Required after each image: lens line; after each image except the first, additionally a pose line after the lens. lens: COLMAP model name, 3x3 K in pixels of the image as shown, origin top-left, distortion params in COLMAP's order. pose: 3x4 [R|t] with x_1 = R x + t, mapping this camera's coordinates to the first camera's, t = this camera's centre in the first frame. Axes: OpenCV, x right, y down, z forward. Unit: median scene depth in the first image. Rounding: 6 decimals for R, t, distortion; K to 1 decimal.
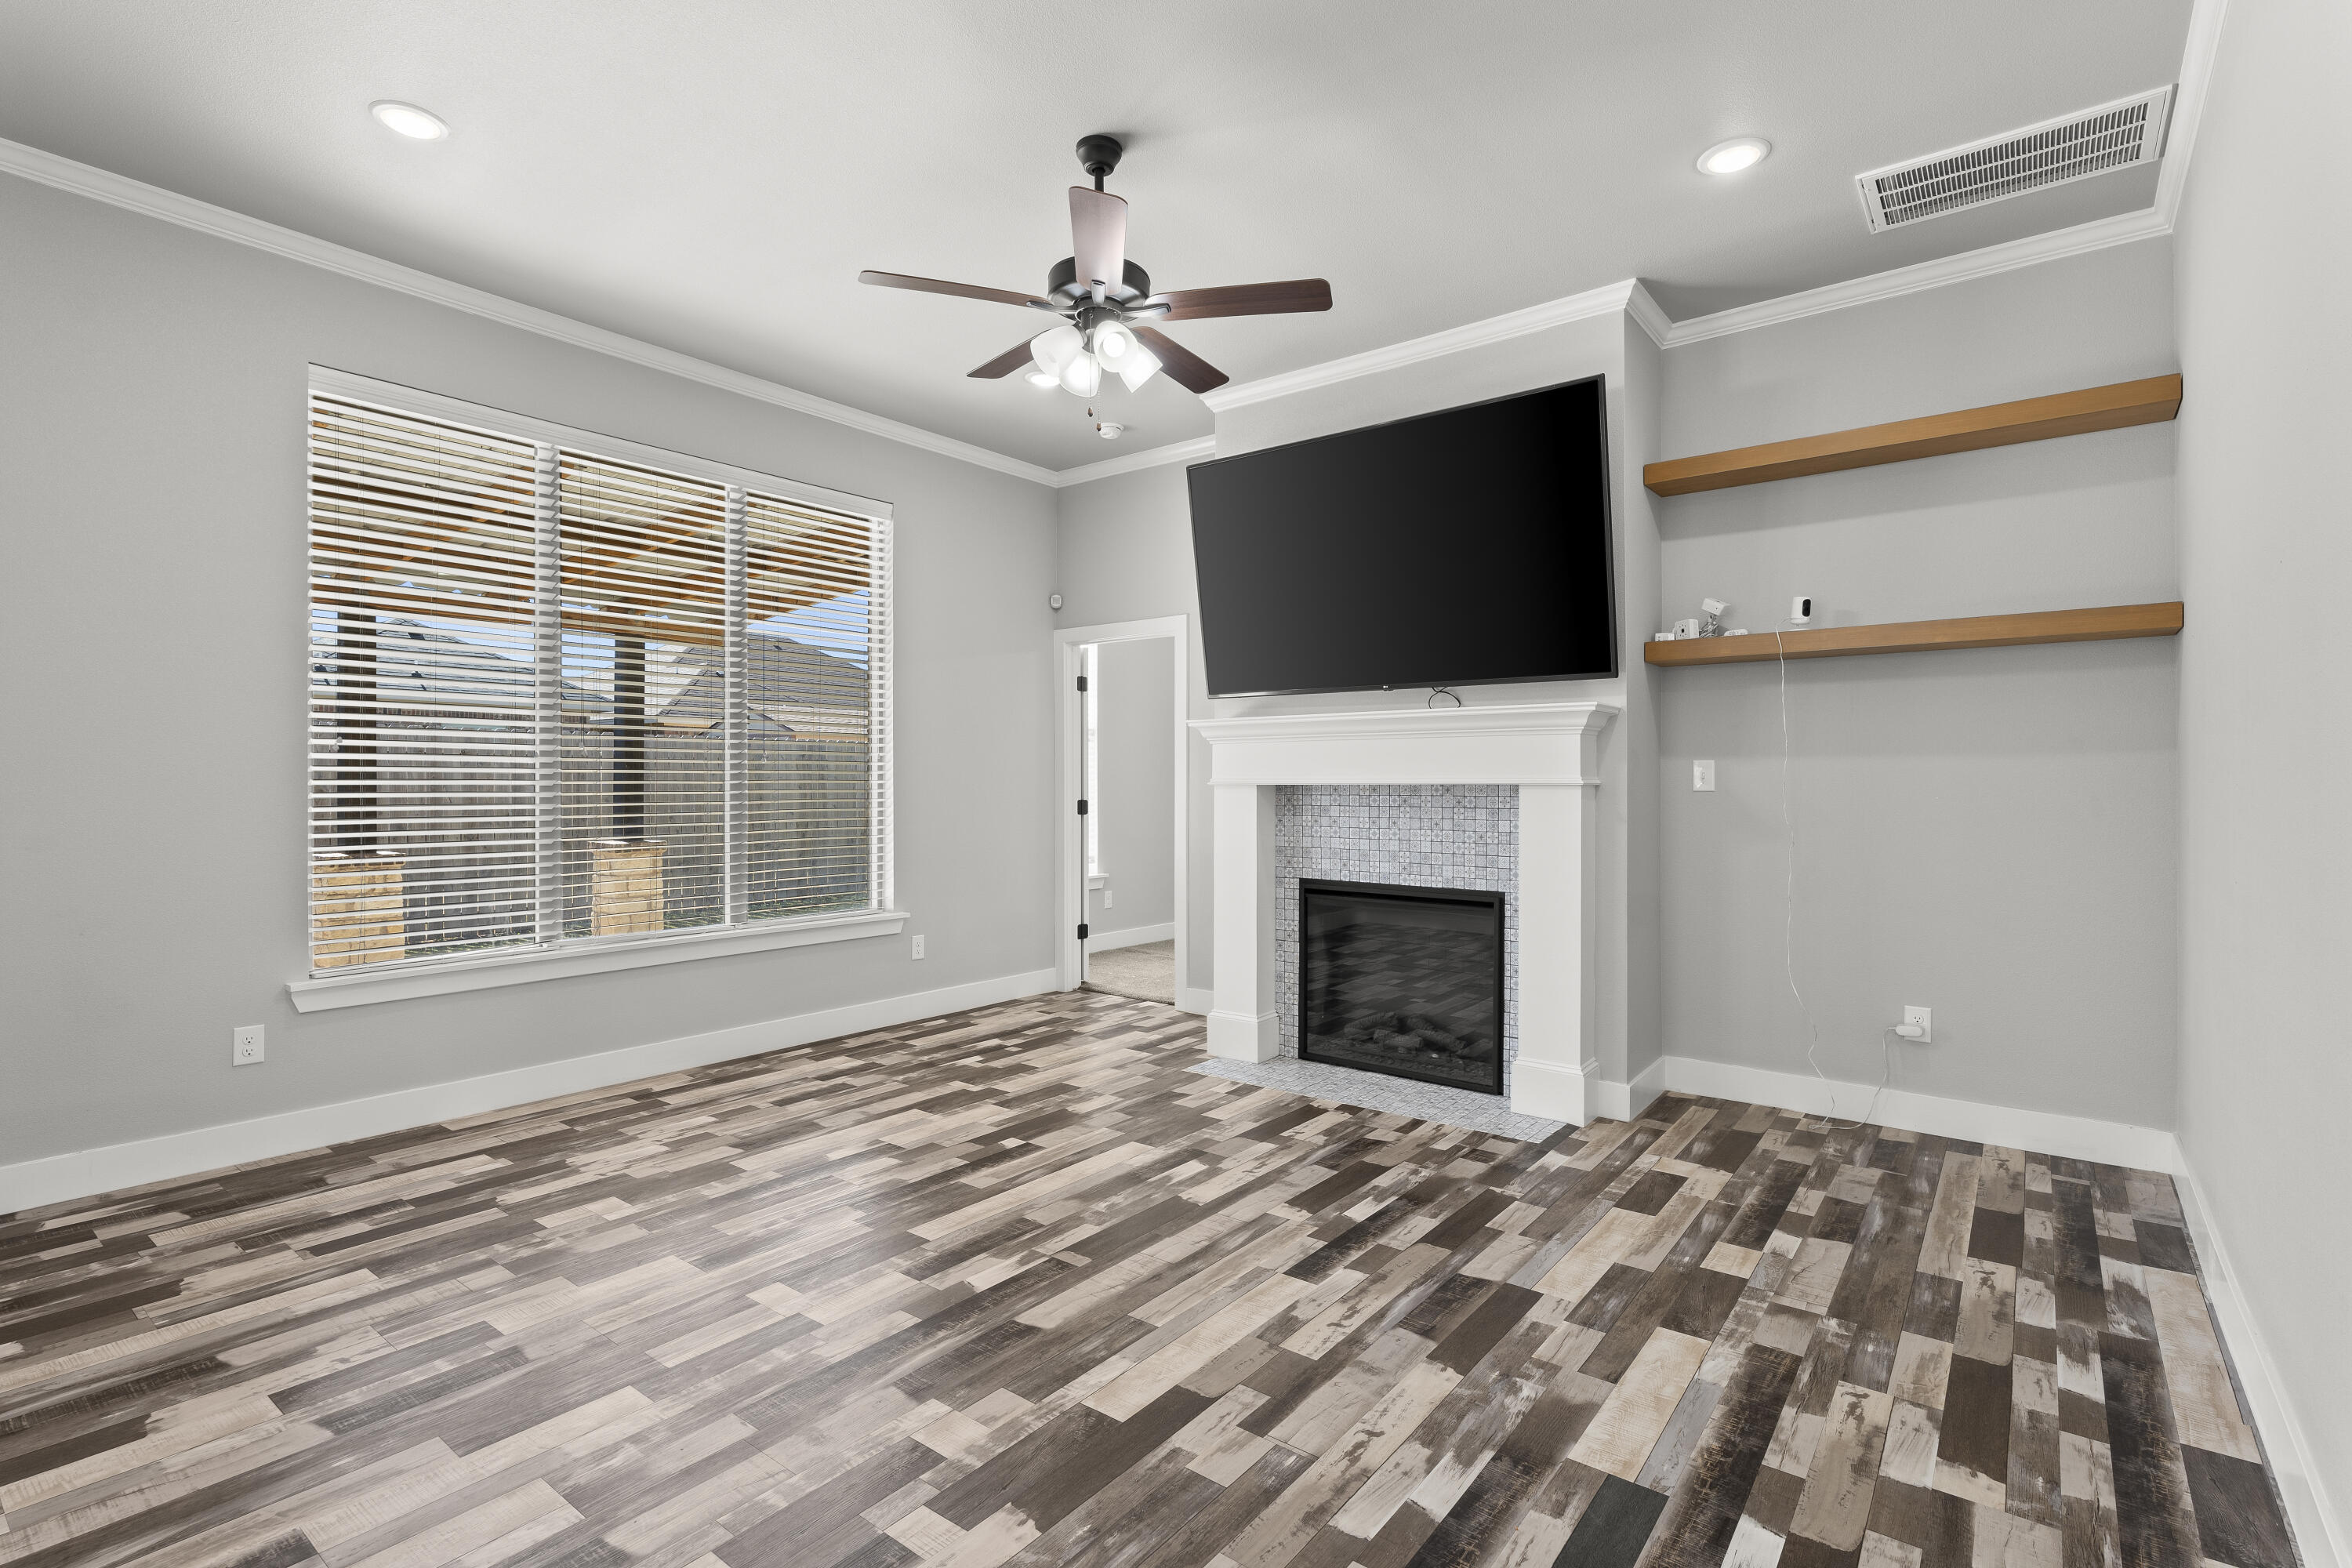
lens RADIAL K [[1094.7, 0, 1176.6], [0, 1094.7, 784.5], [0, 0, 1]] dist [0.000691, -0.000899]
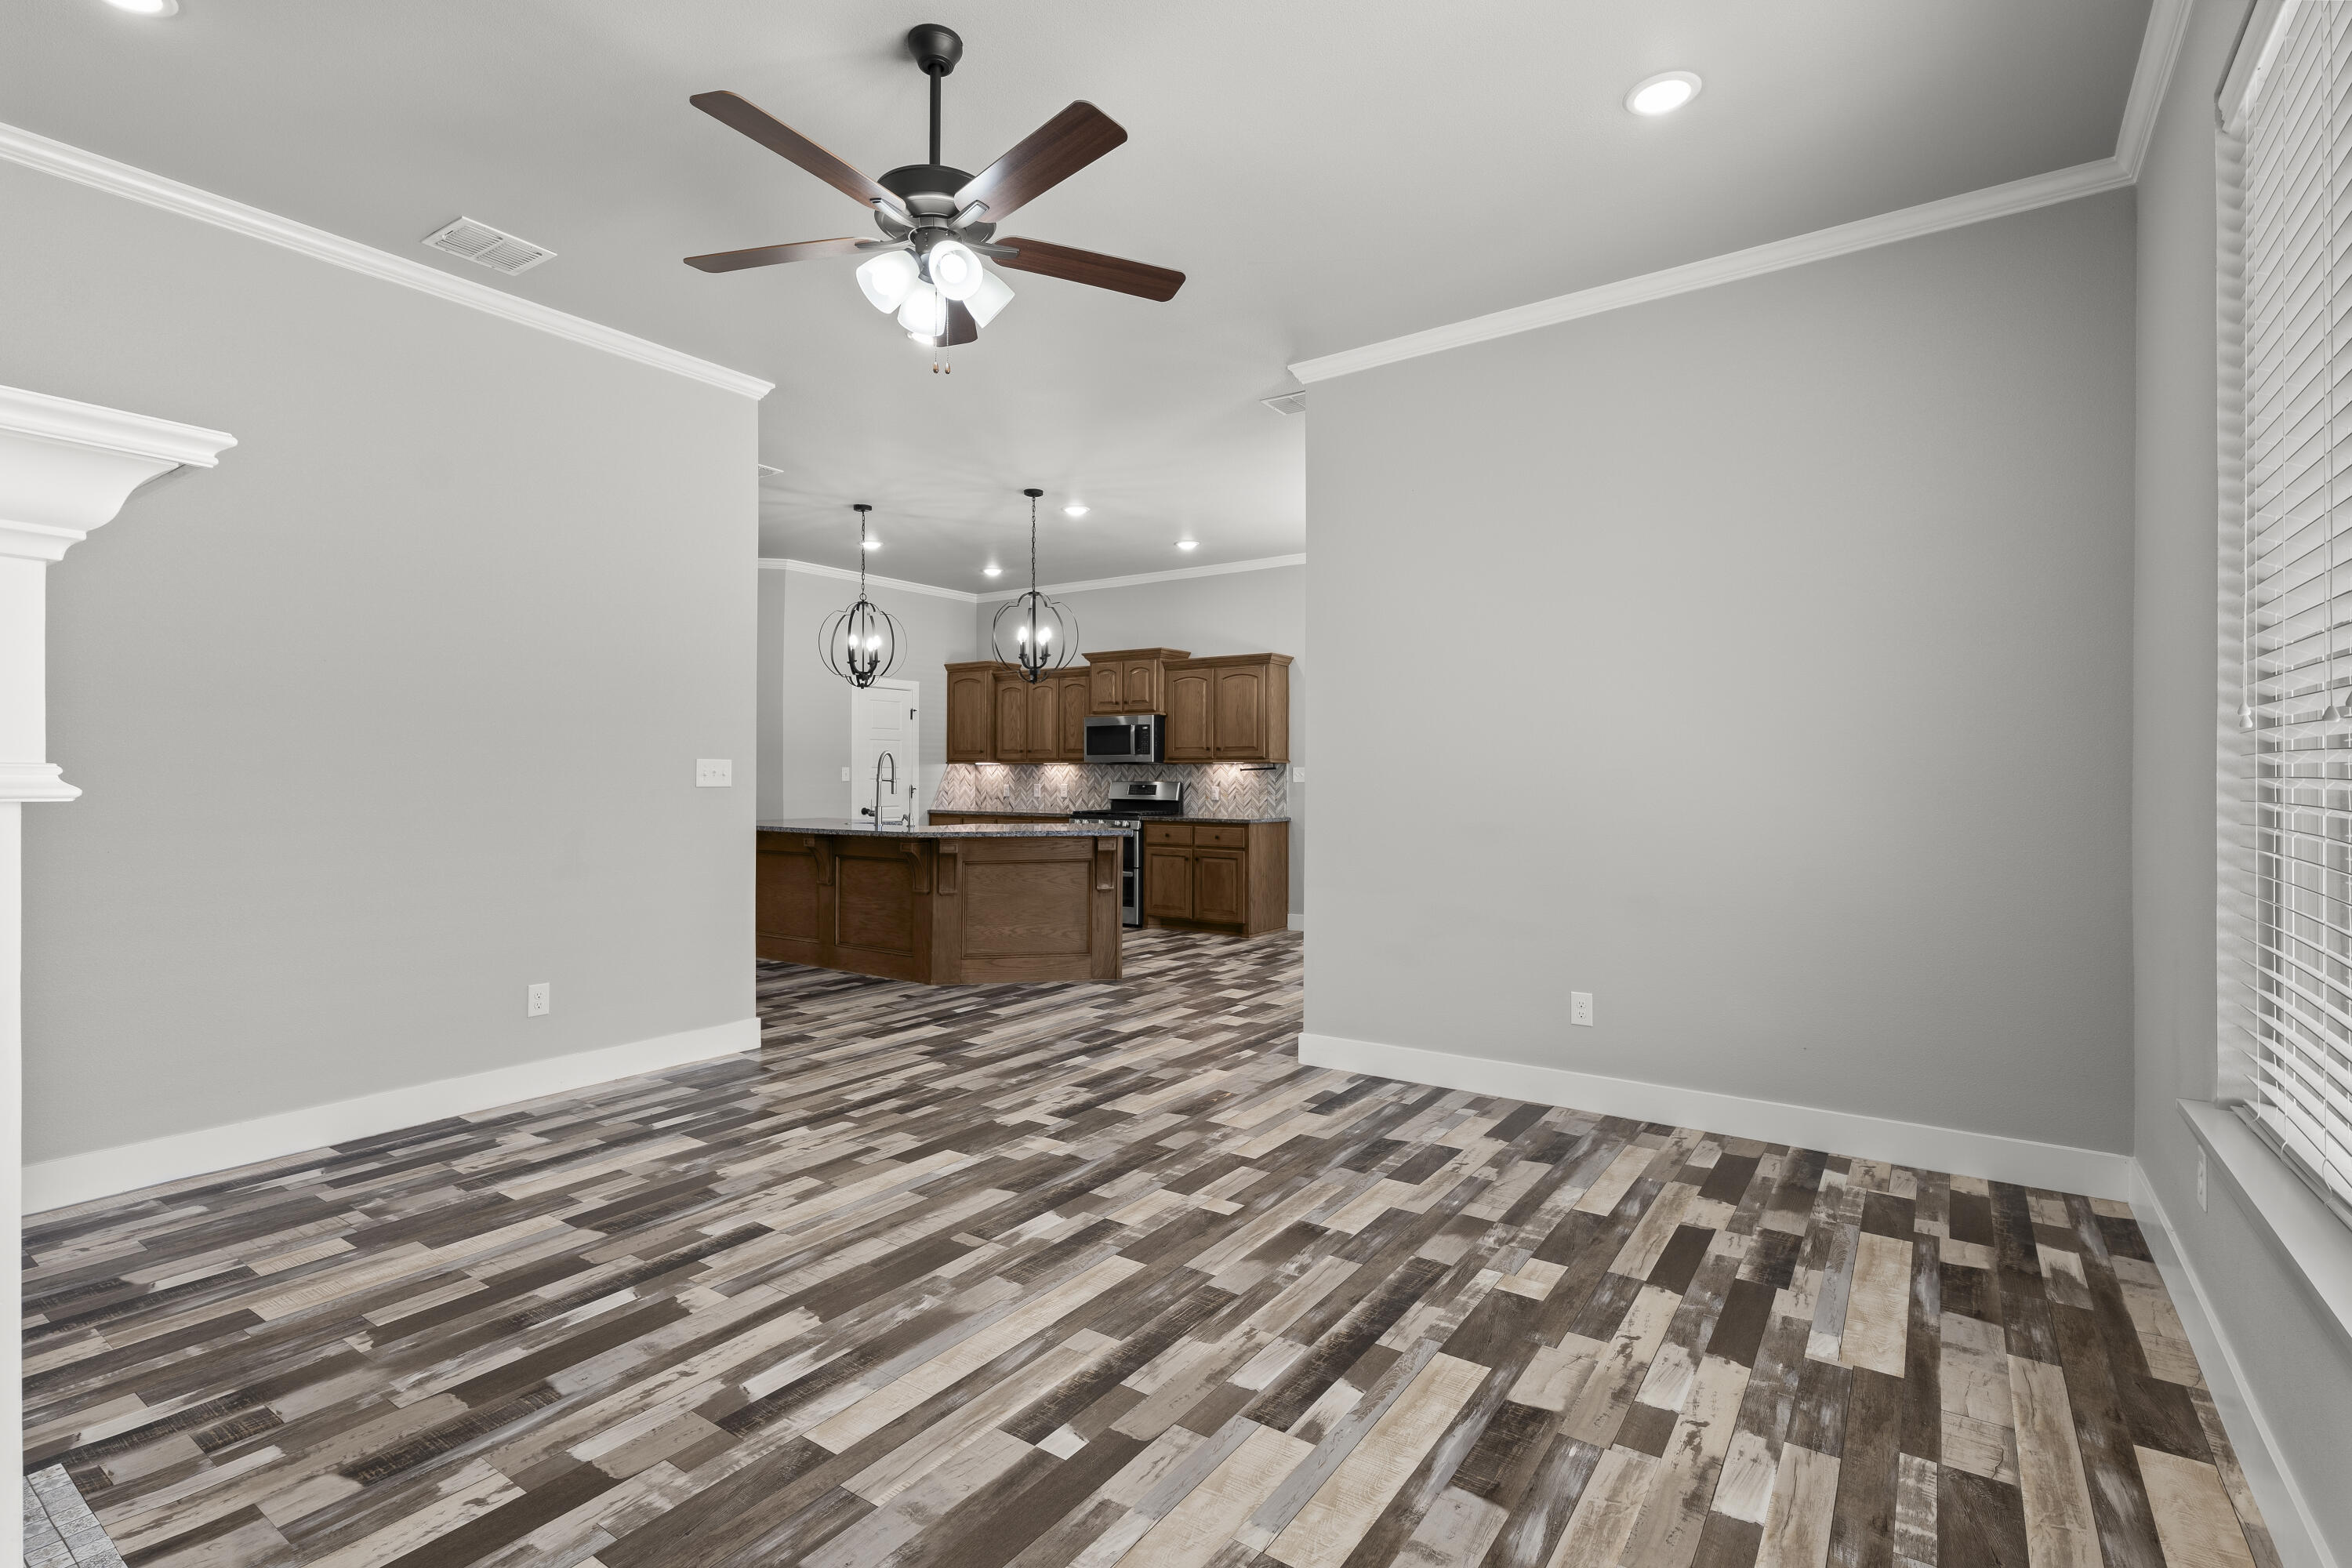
lens RADIAL K [[1094.7, 0, 1174.4], [0, 1094.7, 778.6], [0, 0, 1]] dist [0.000691, -0.000899]
pose [[-0.998454, -0.002349, -0.055543, -0.222371], [-0.002551, 0.999990, 0.003573, -0.007036], [0.055534, 0.003709, -0.998450, 1.969028]]
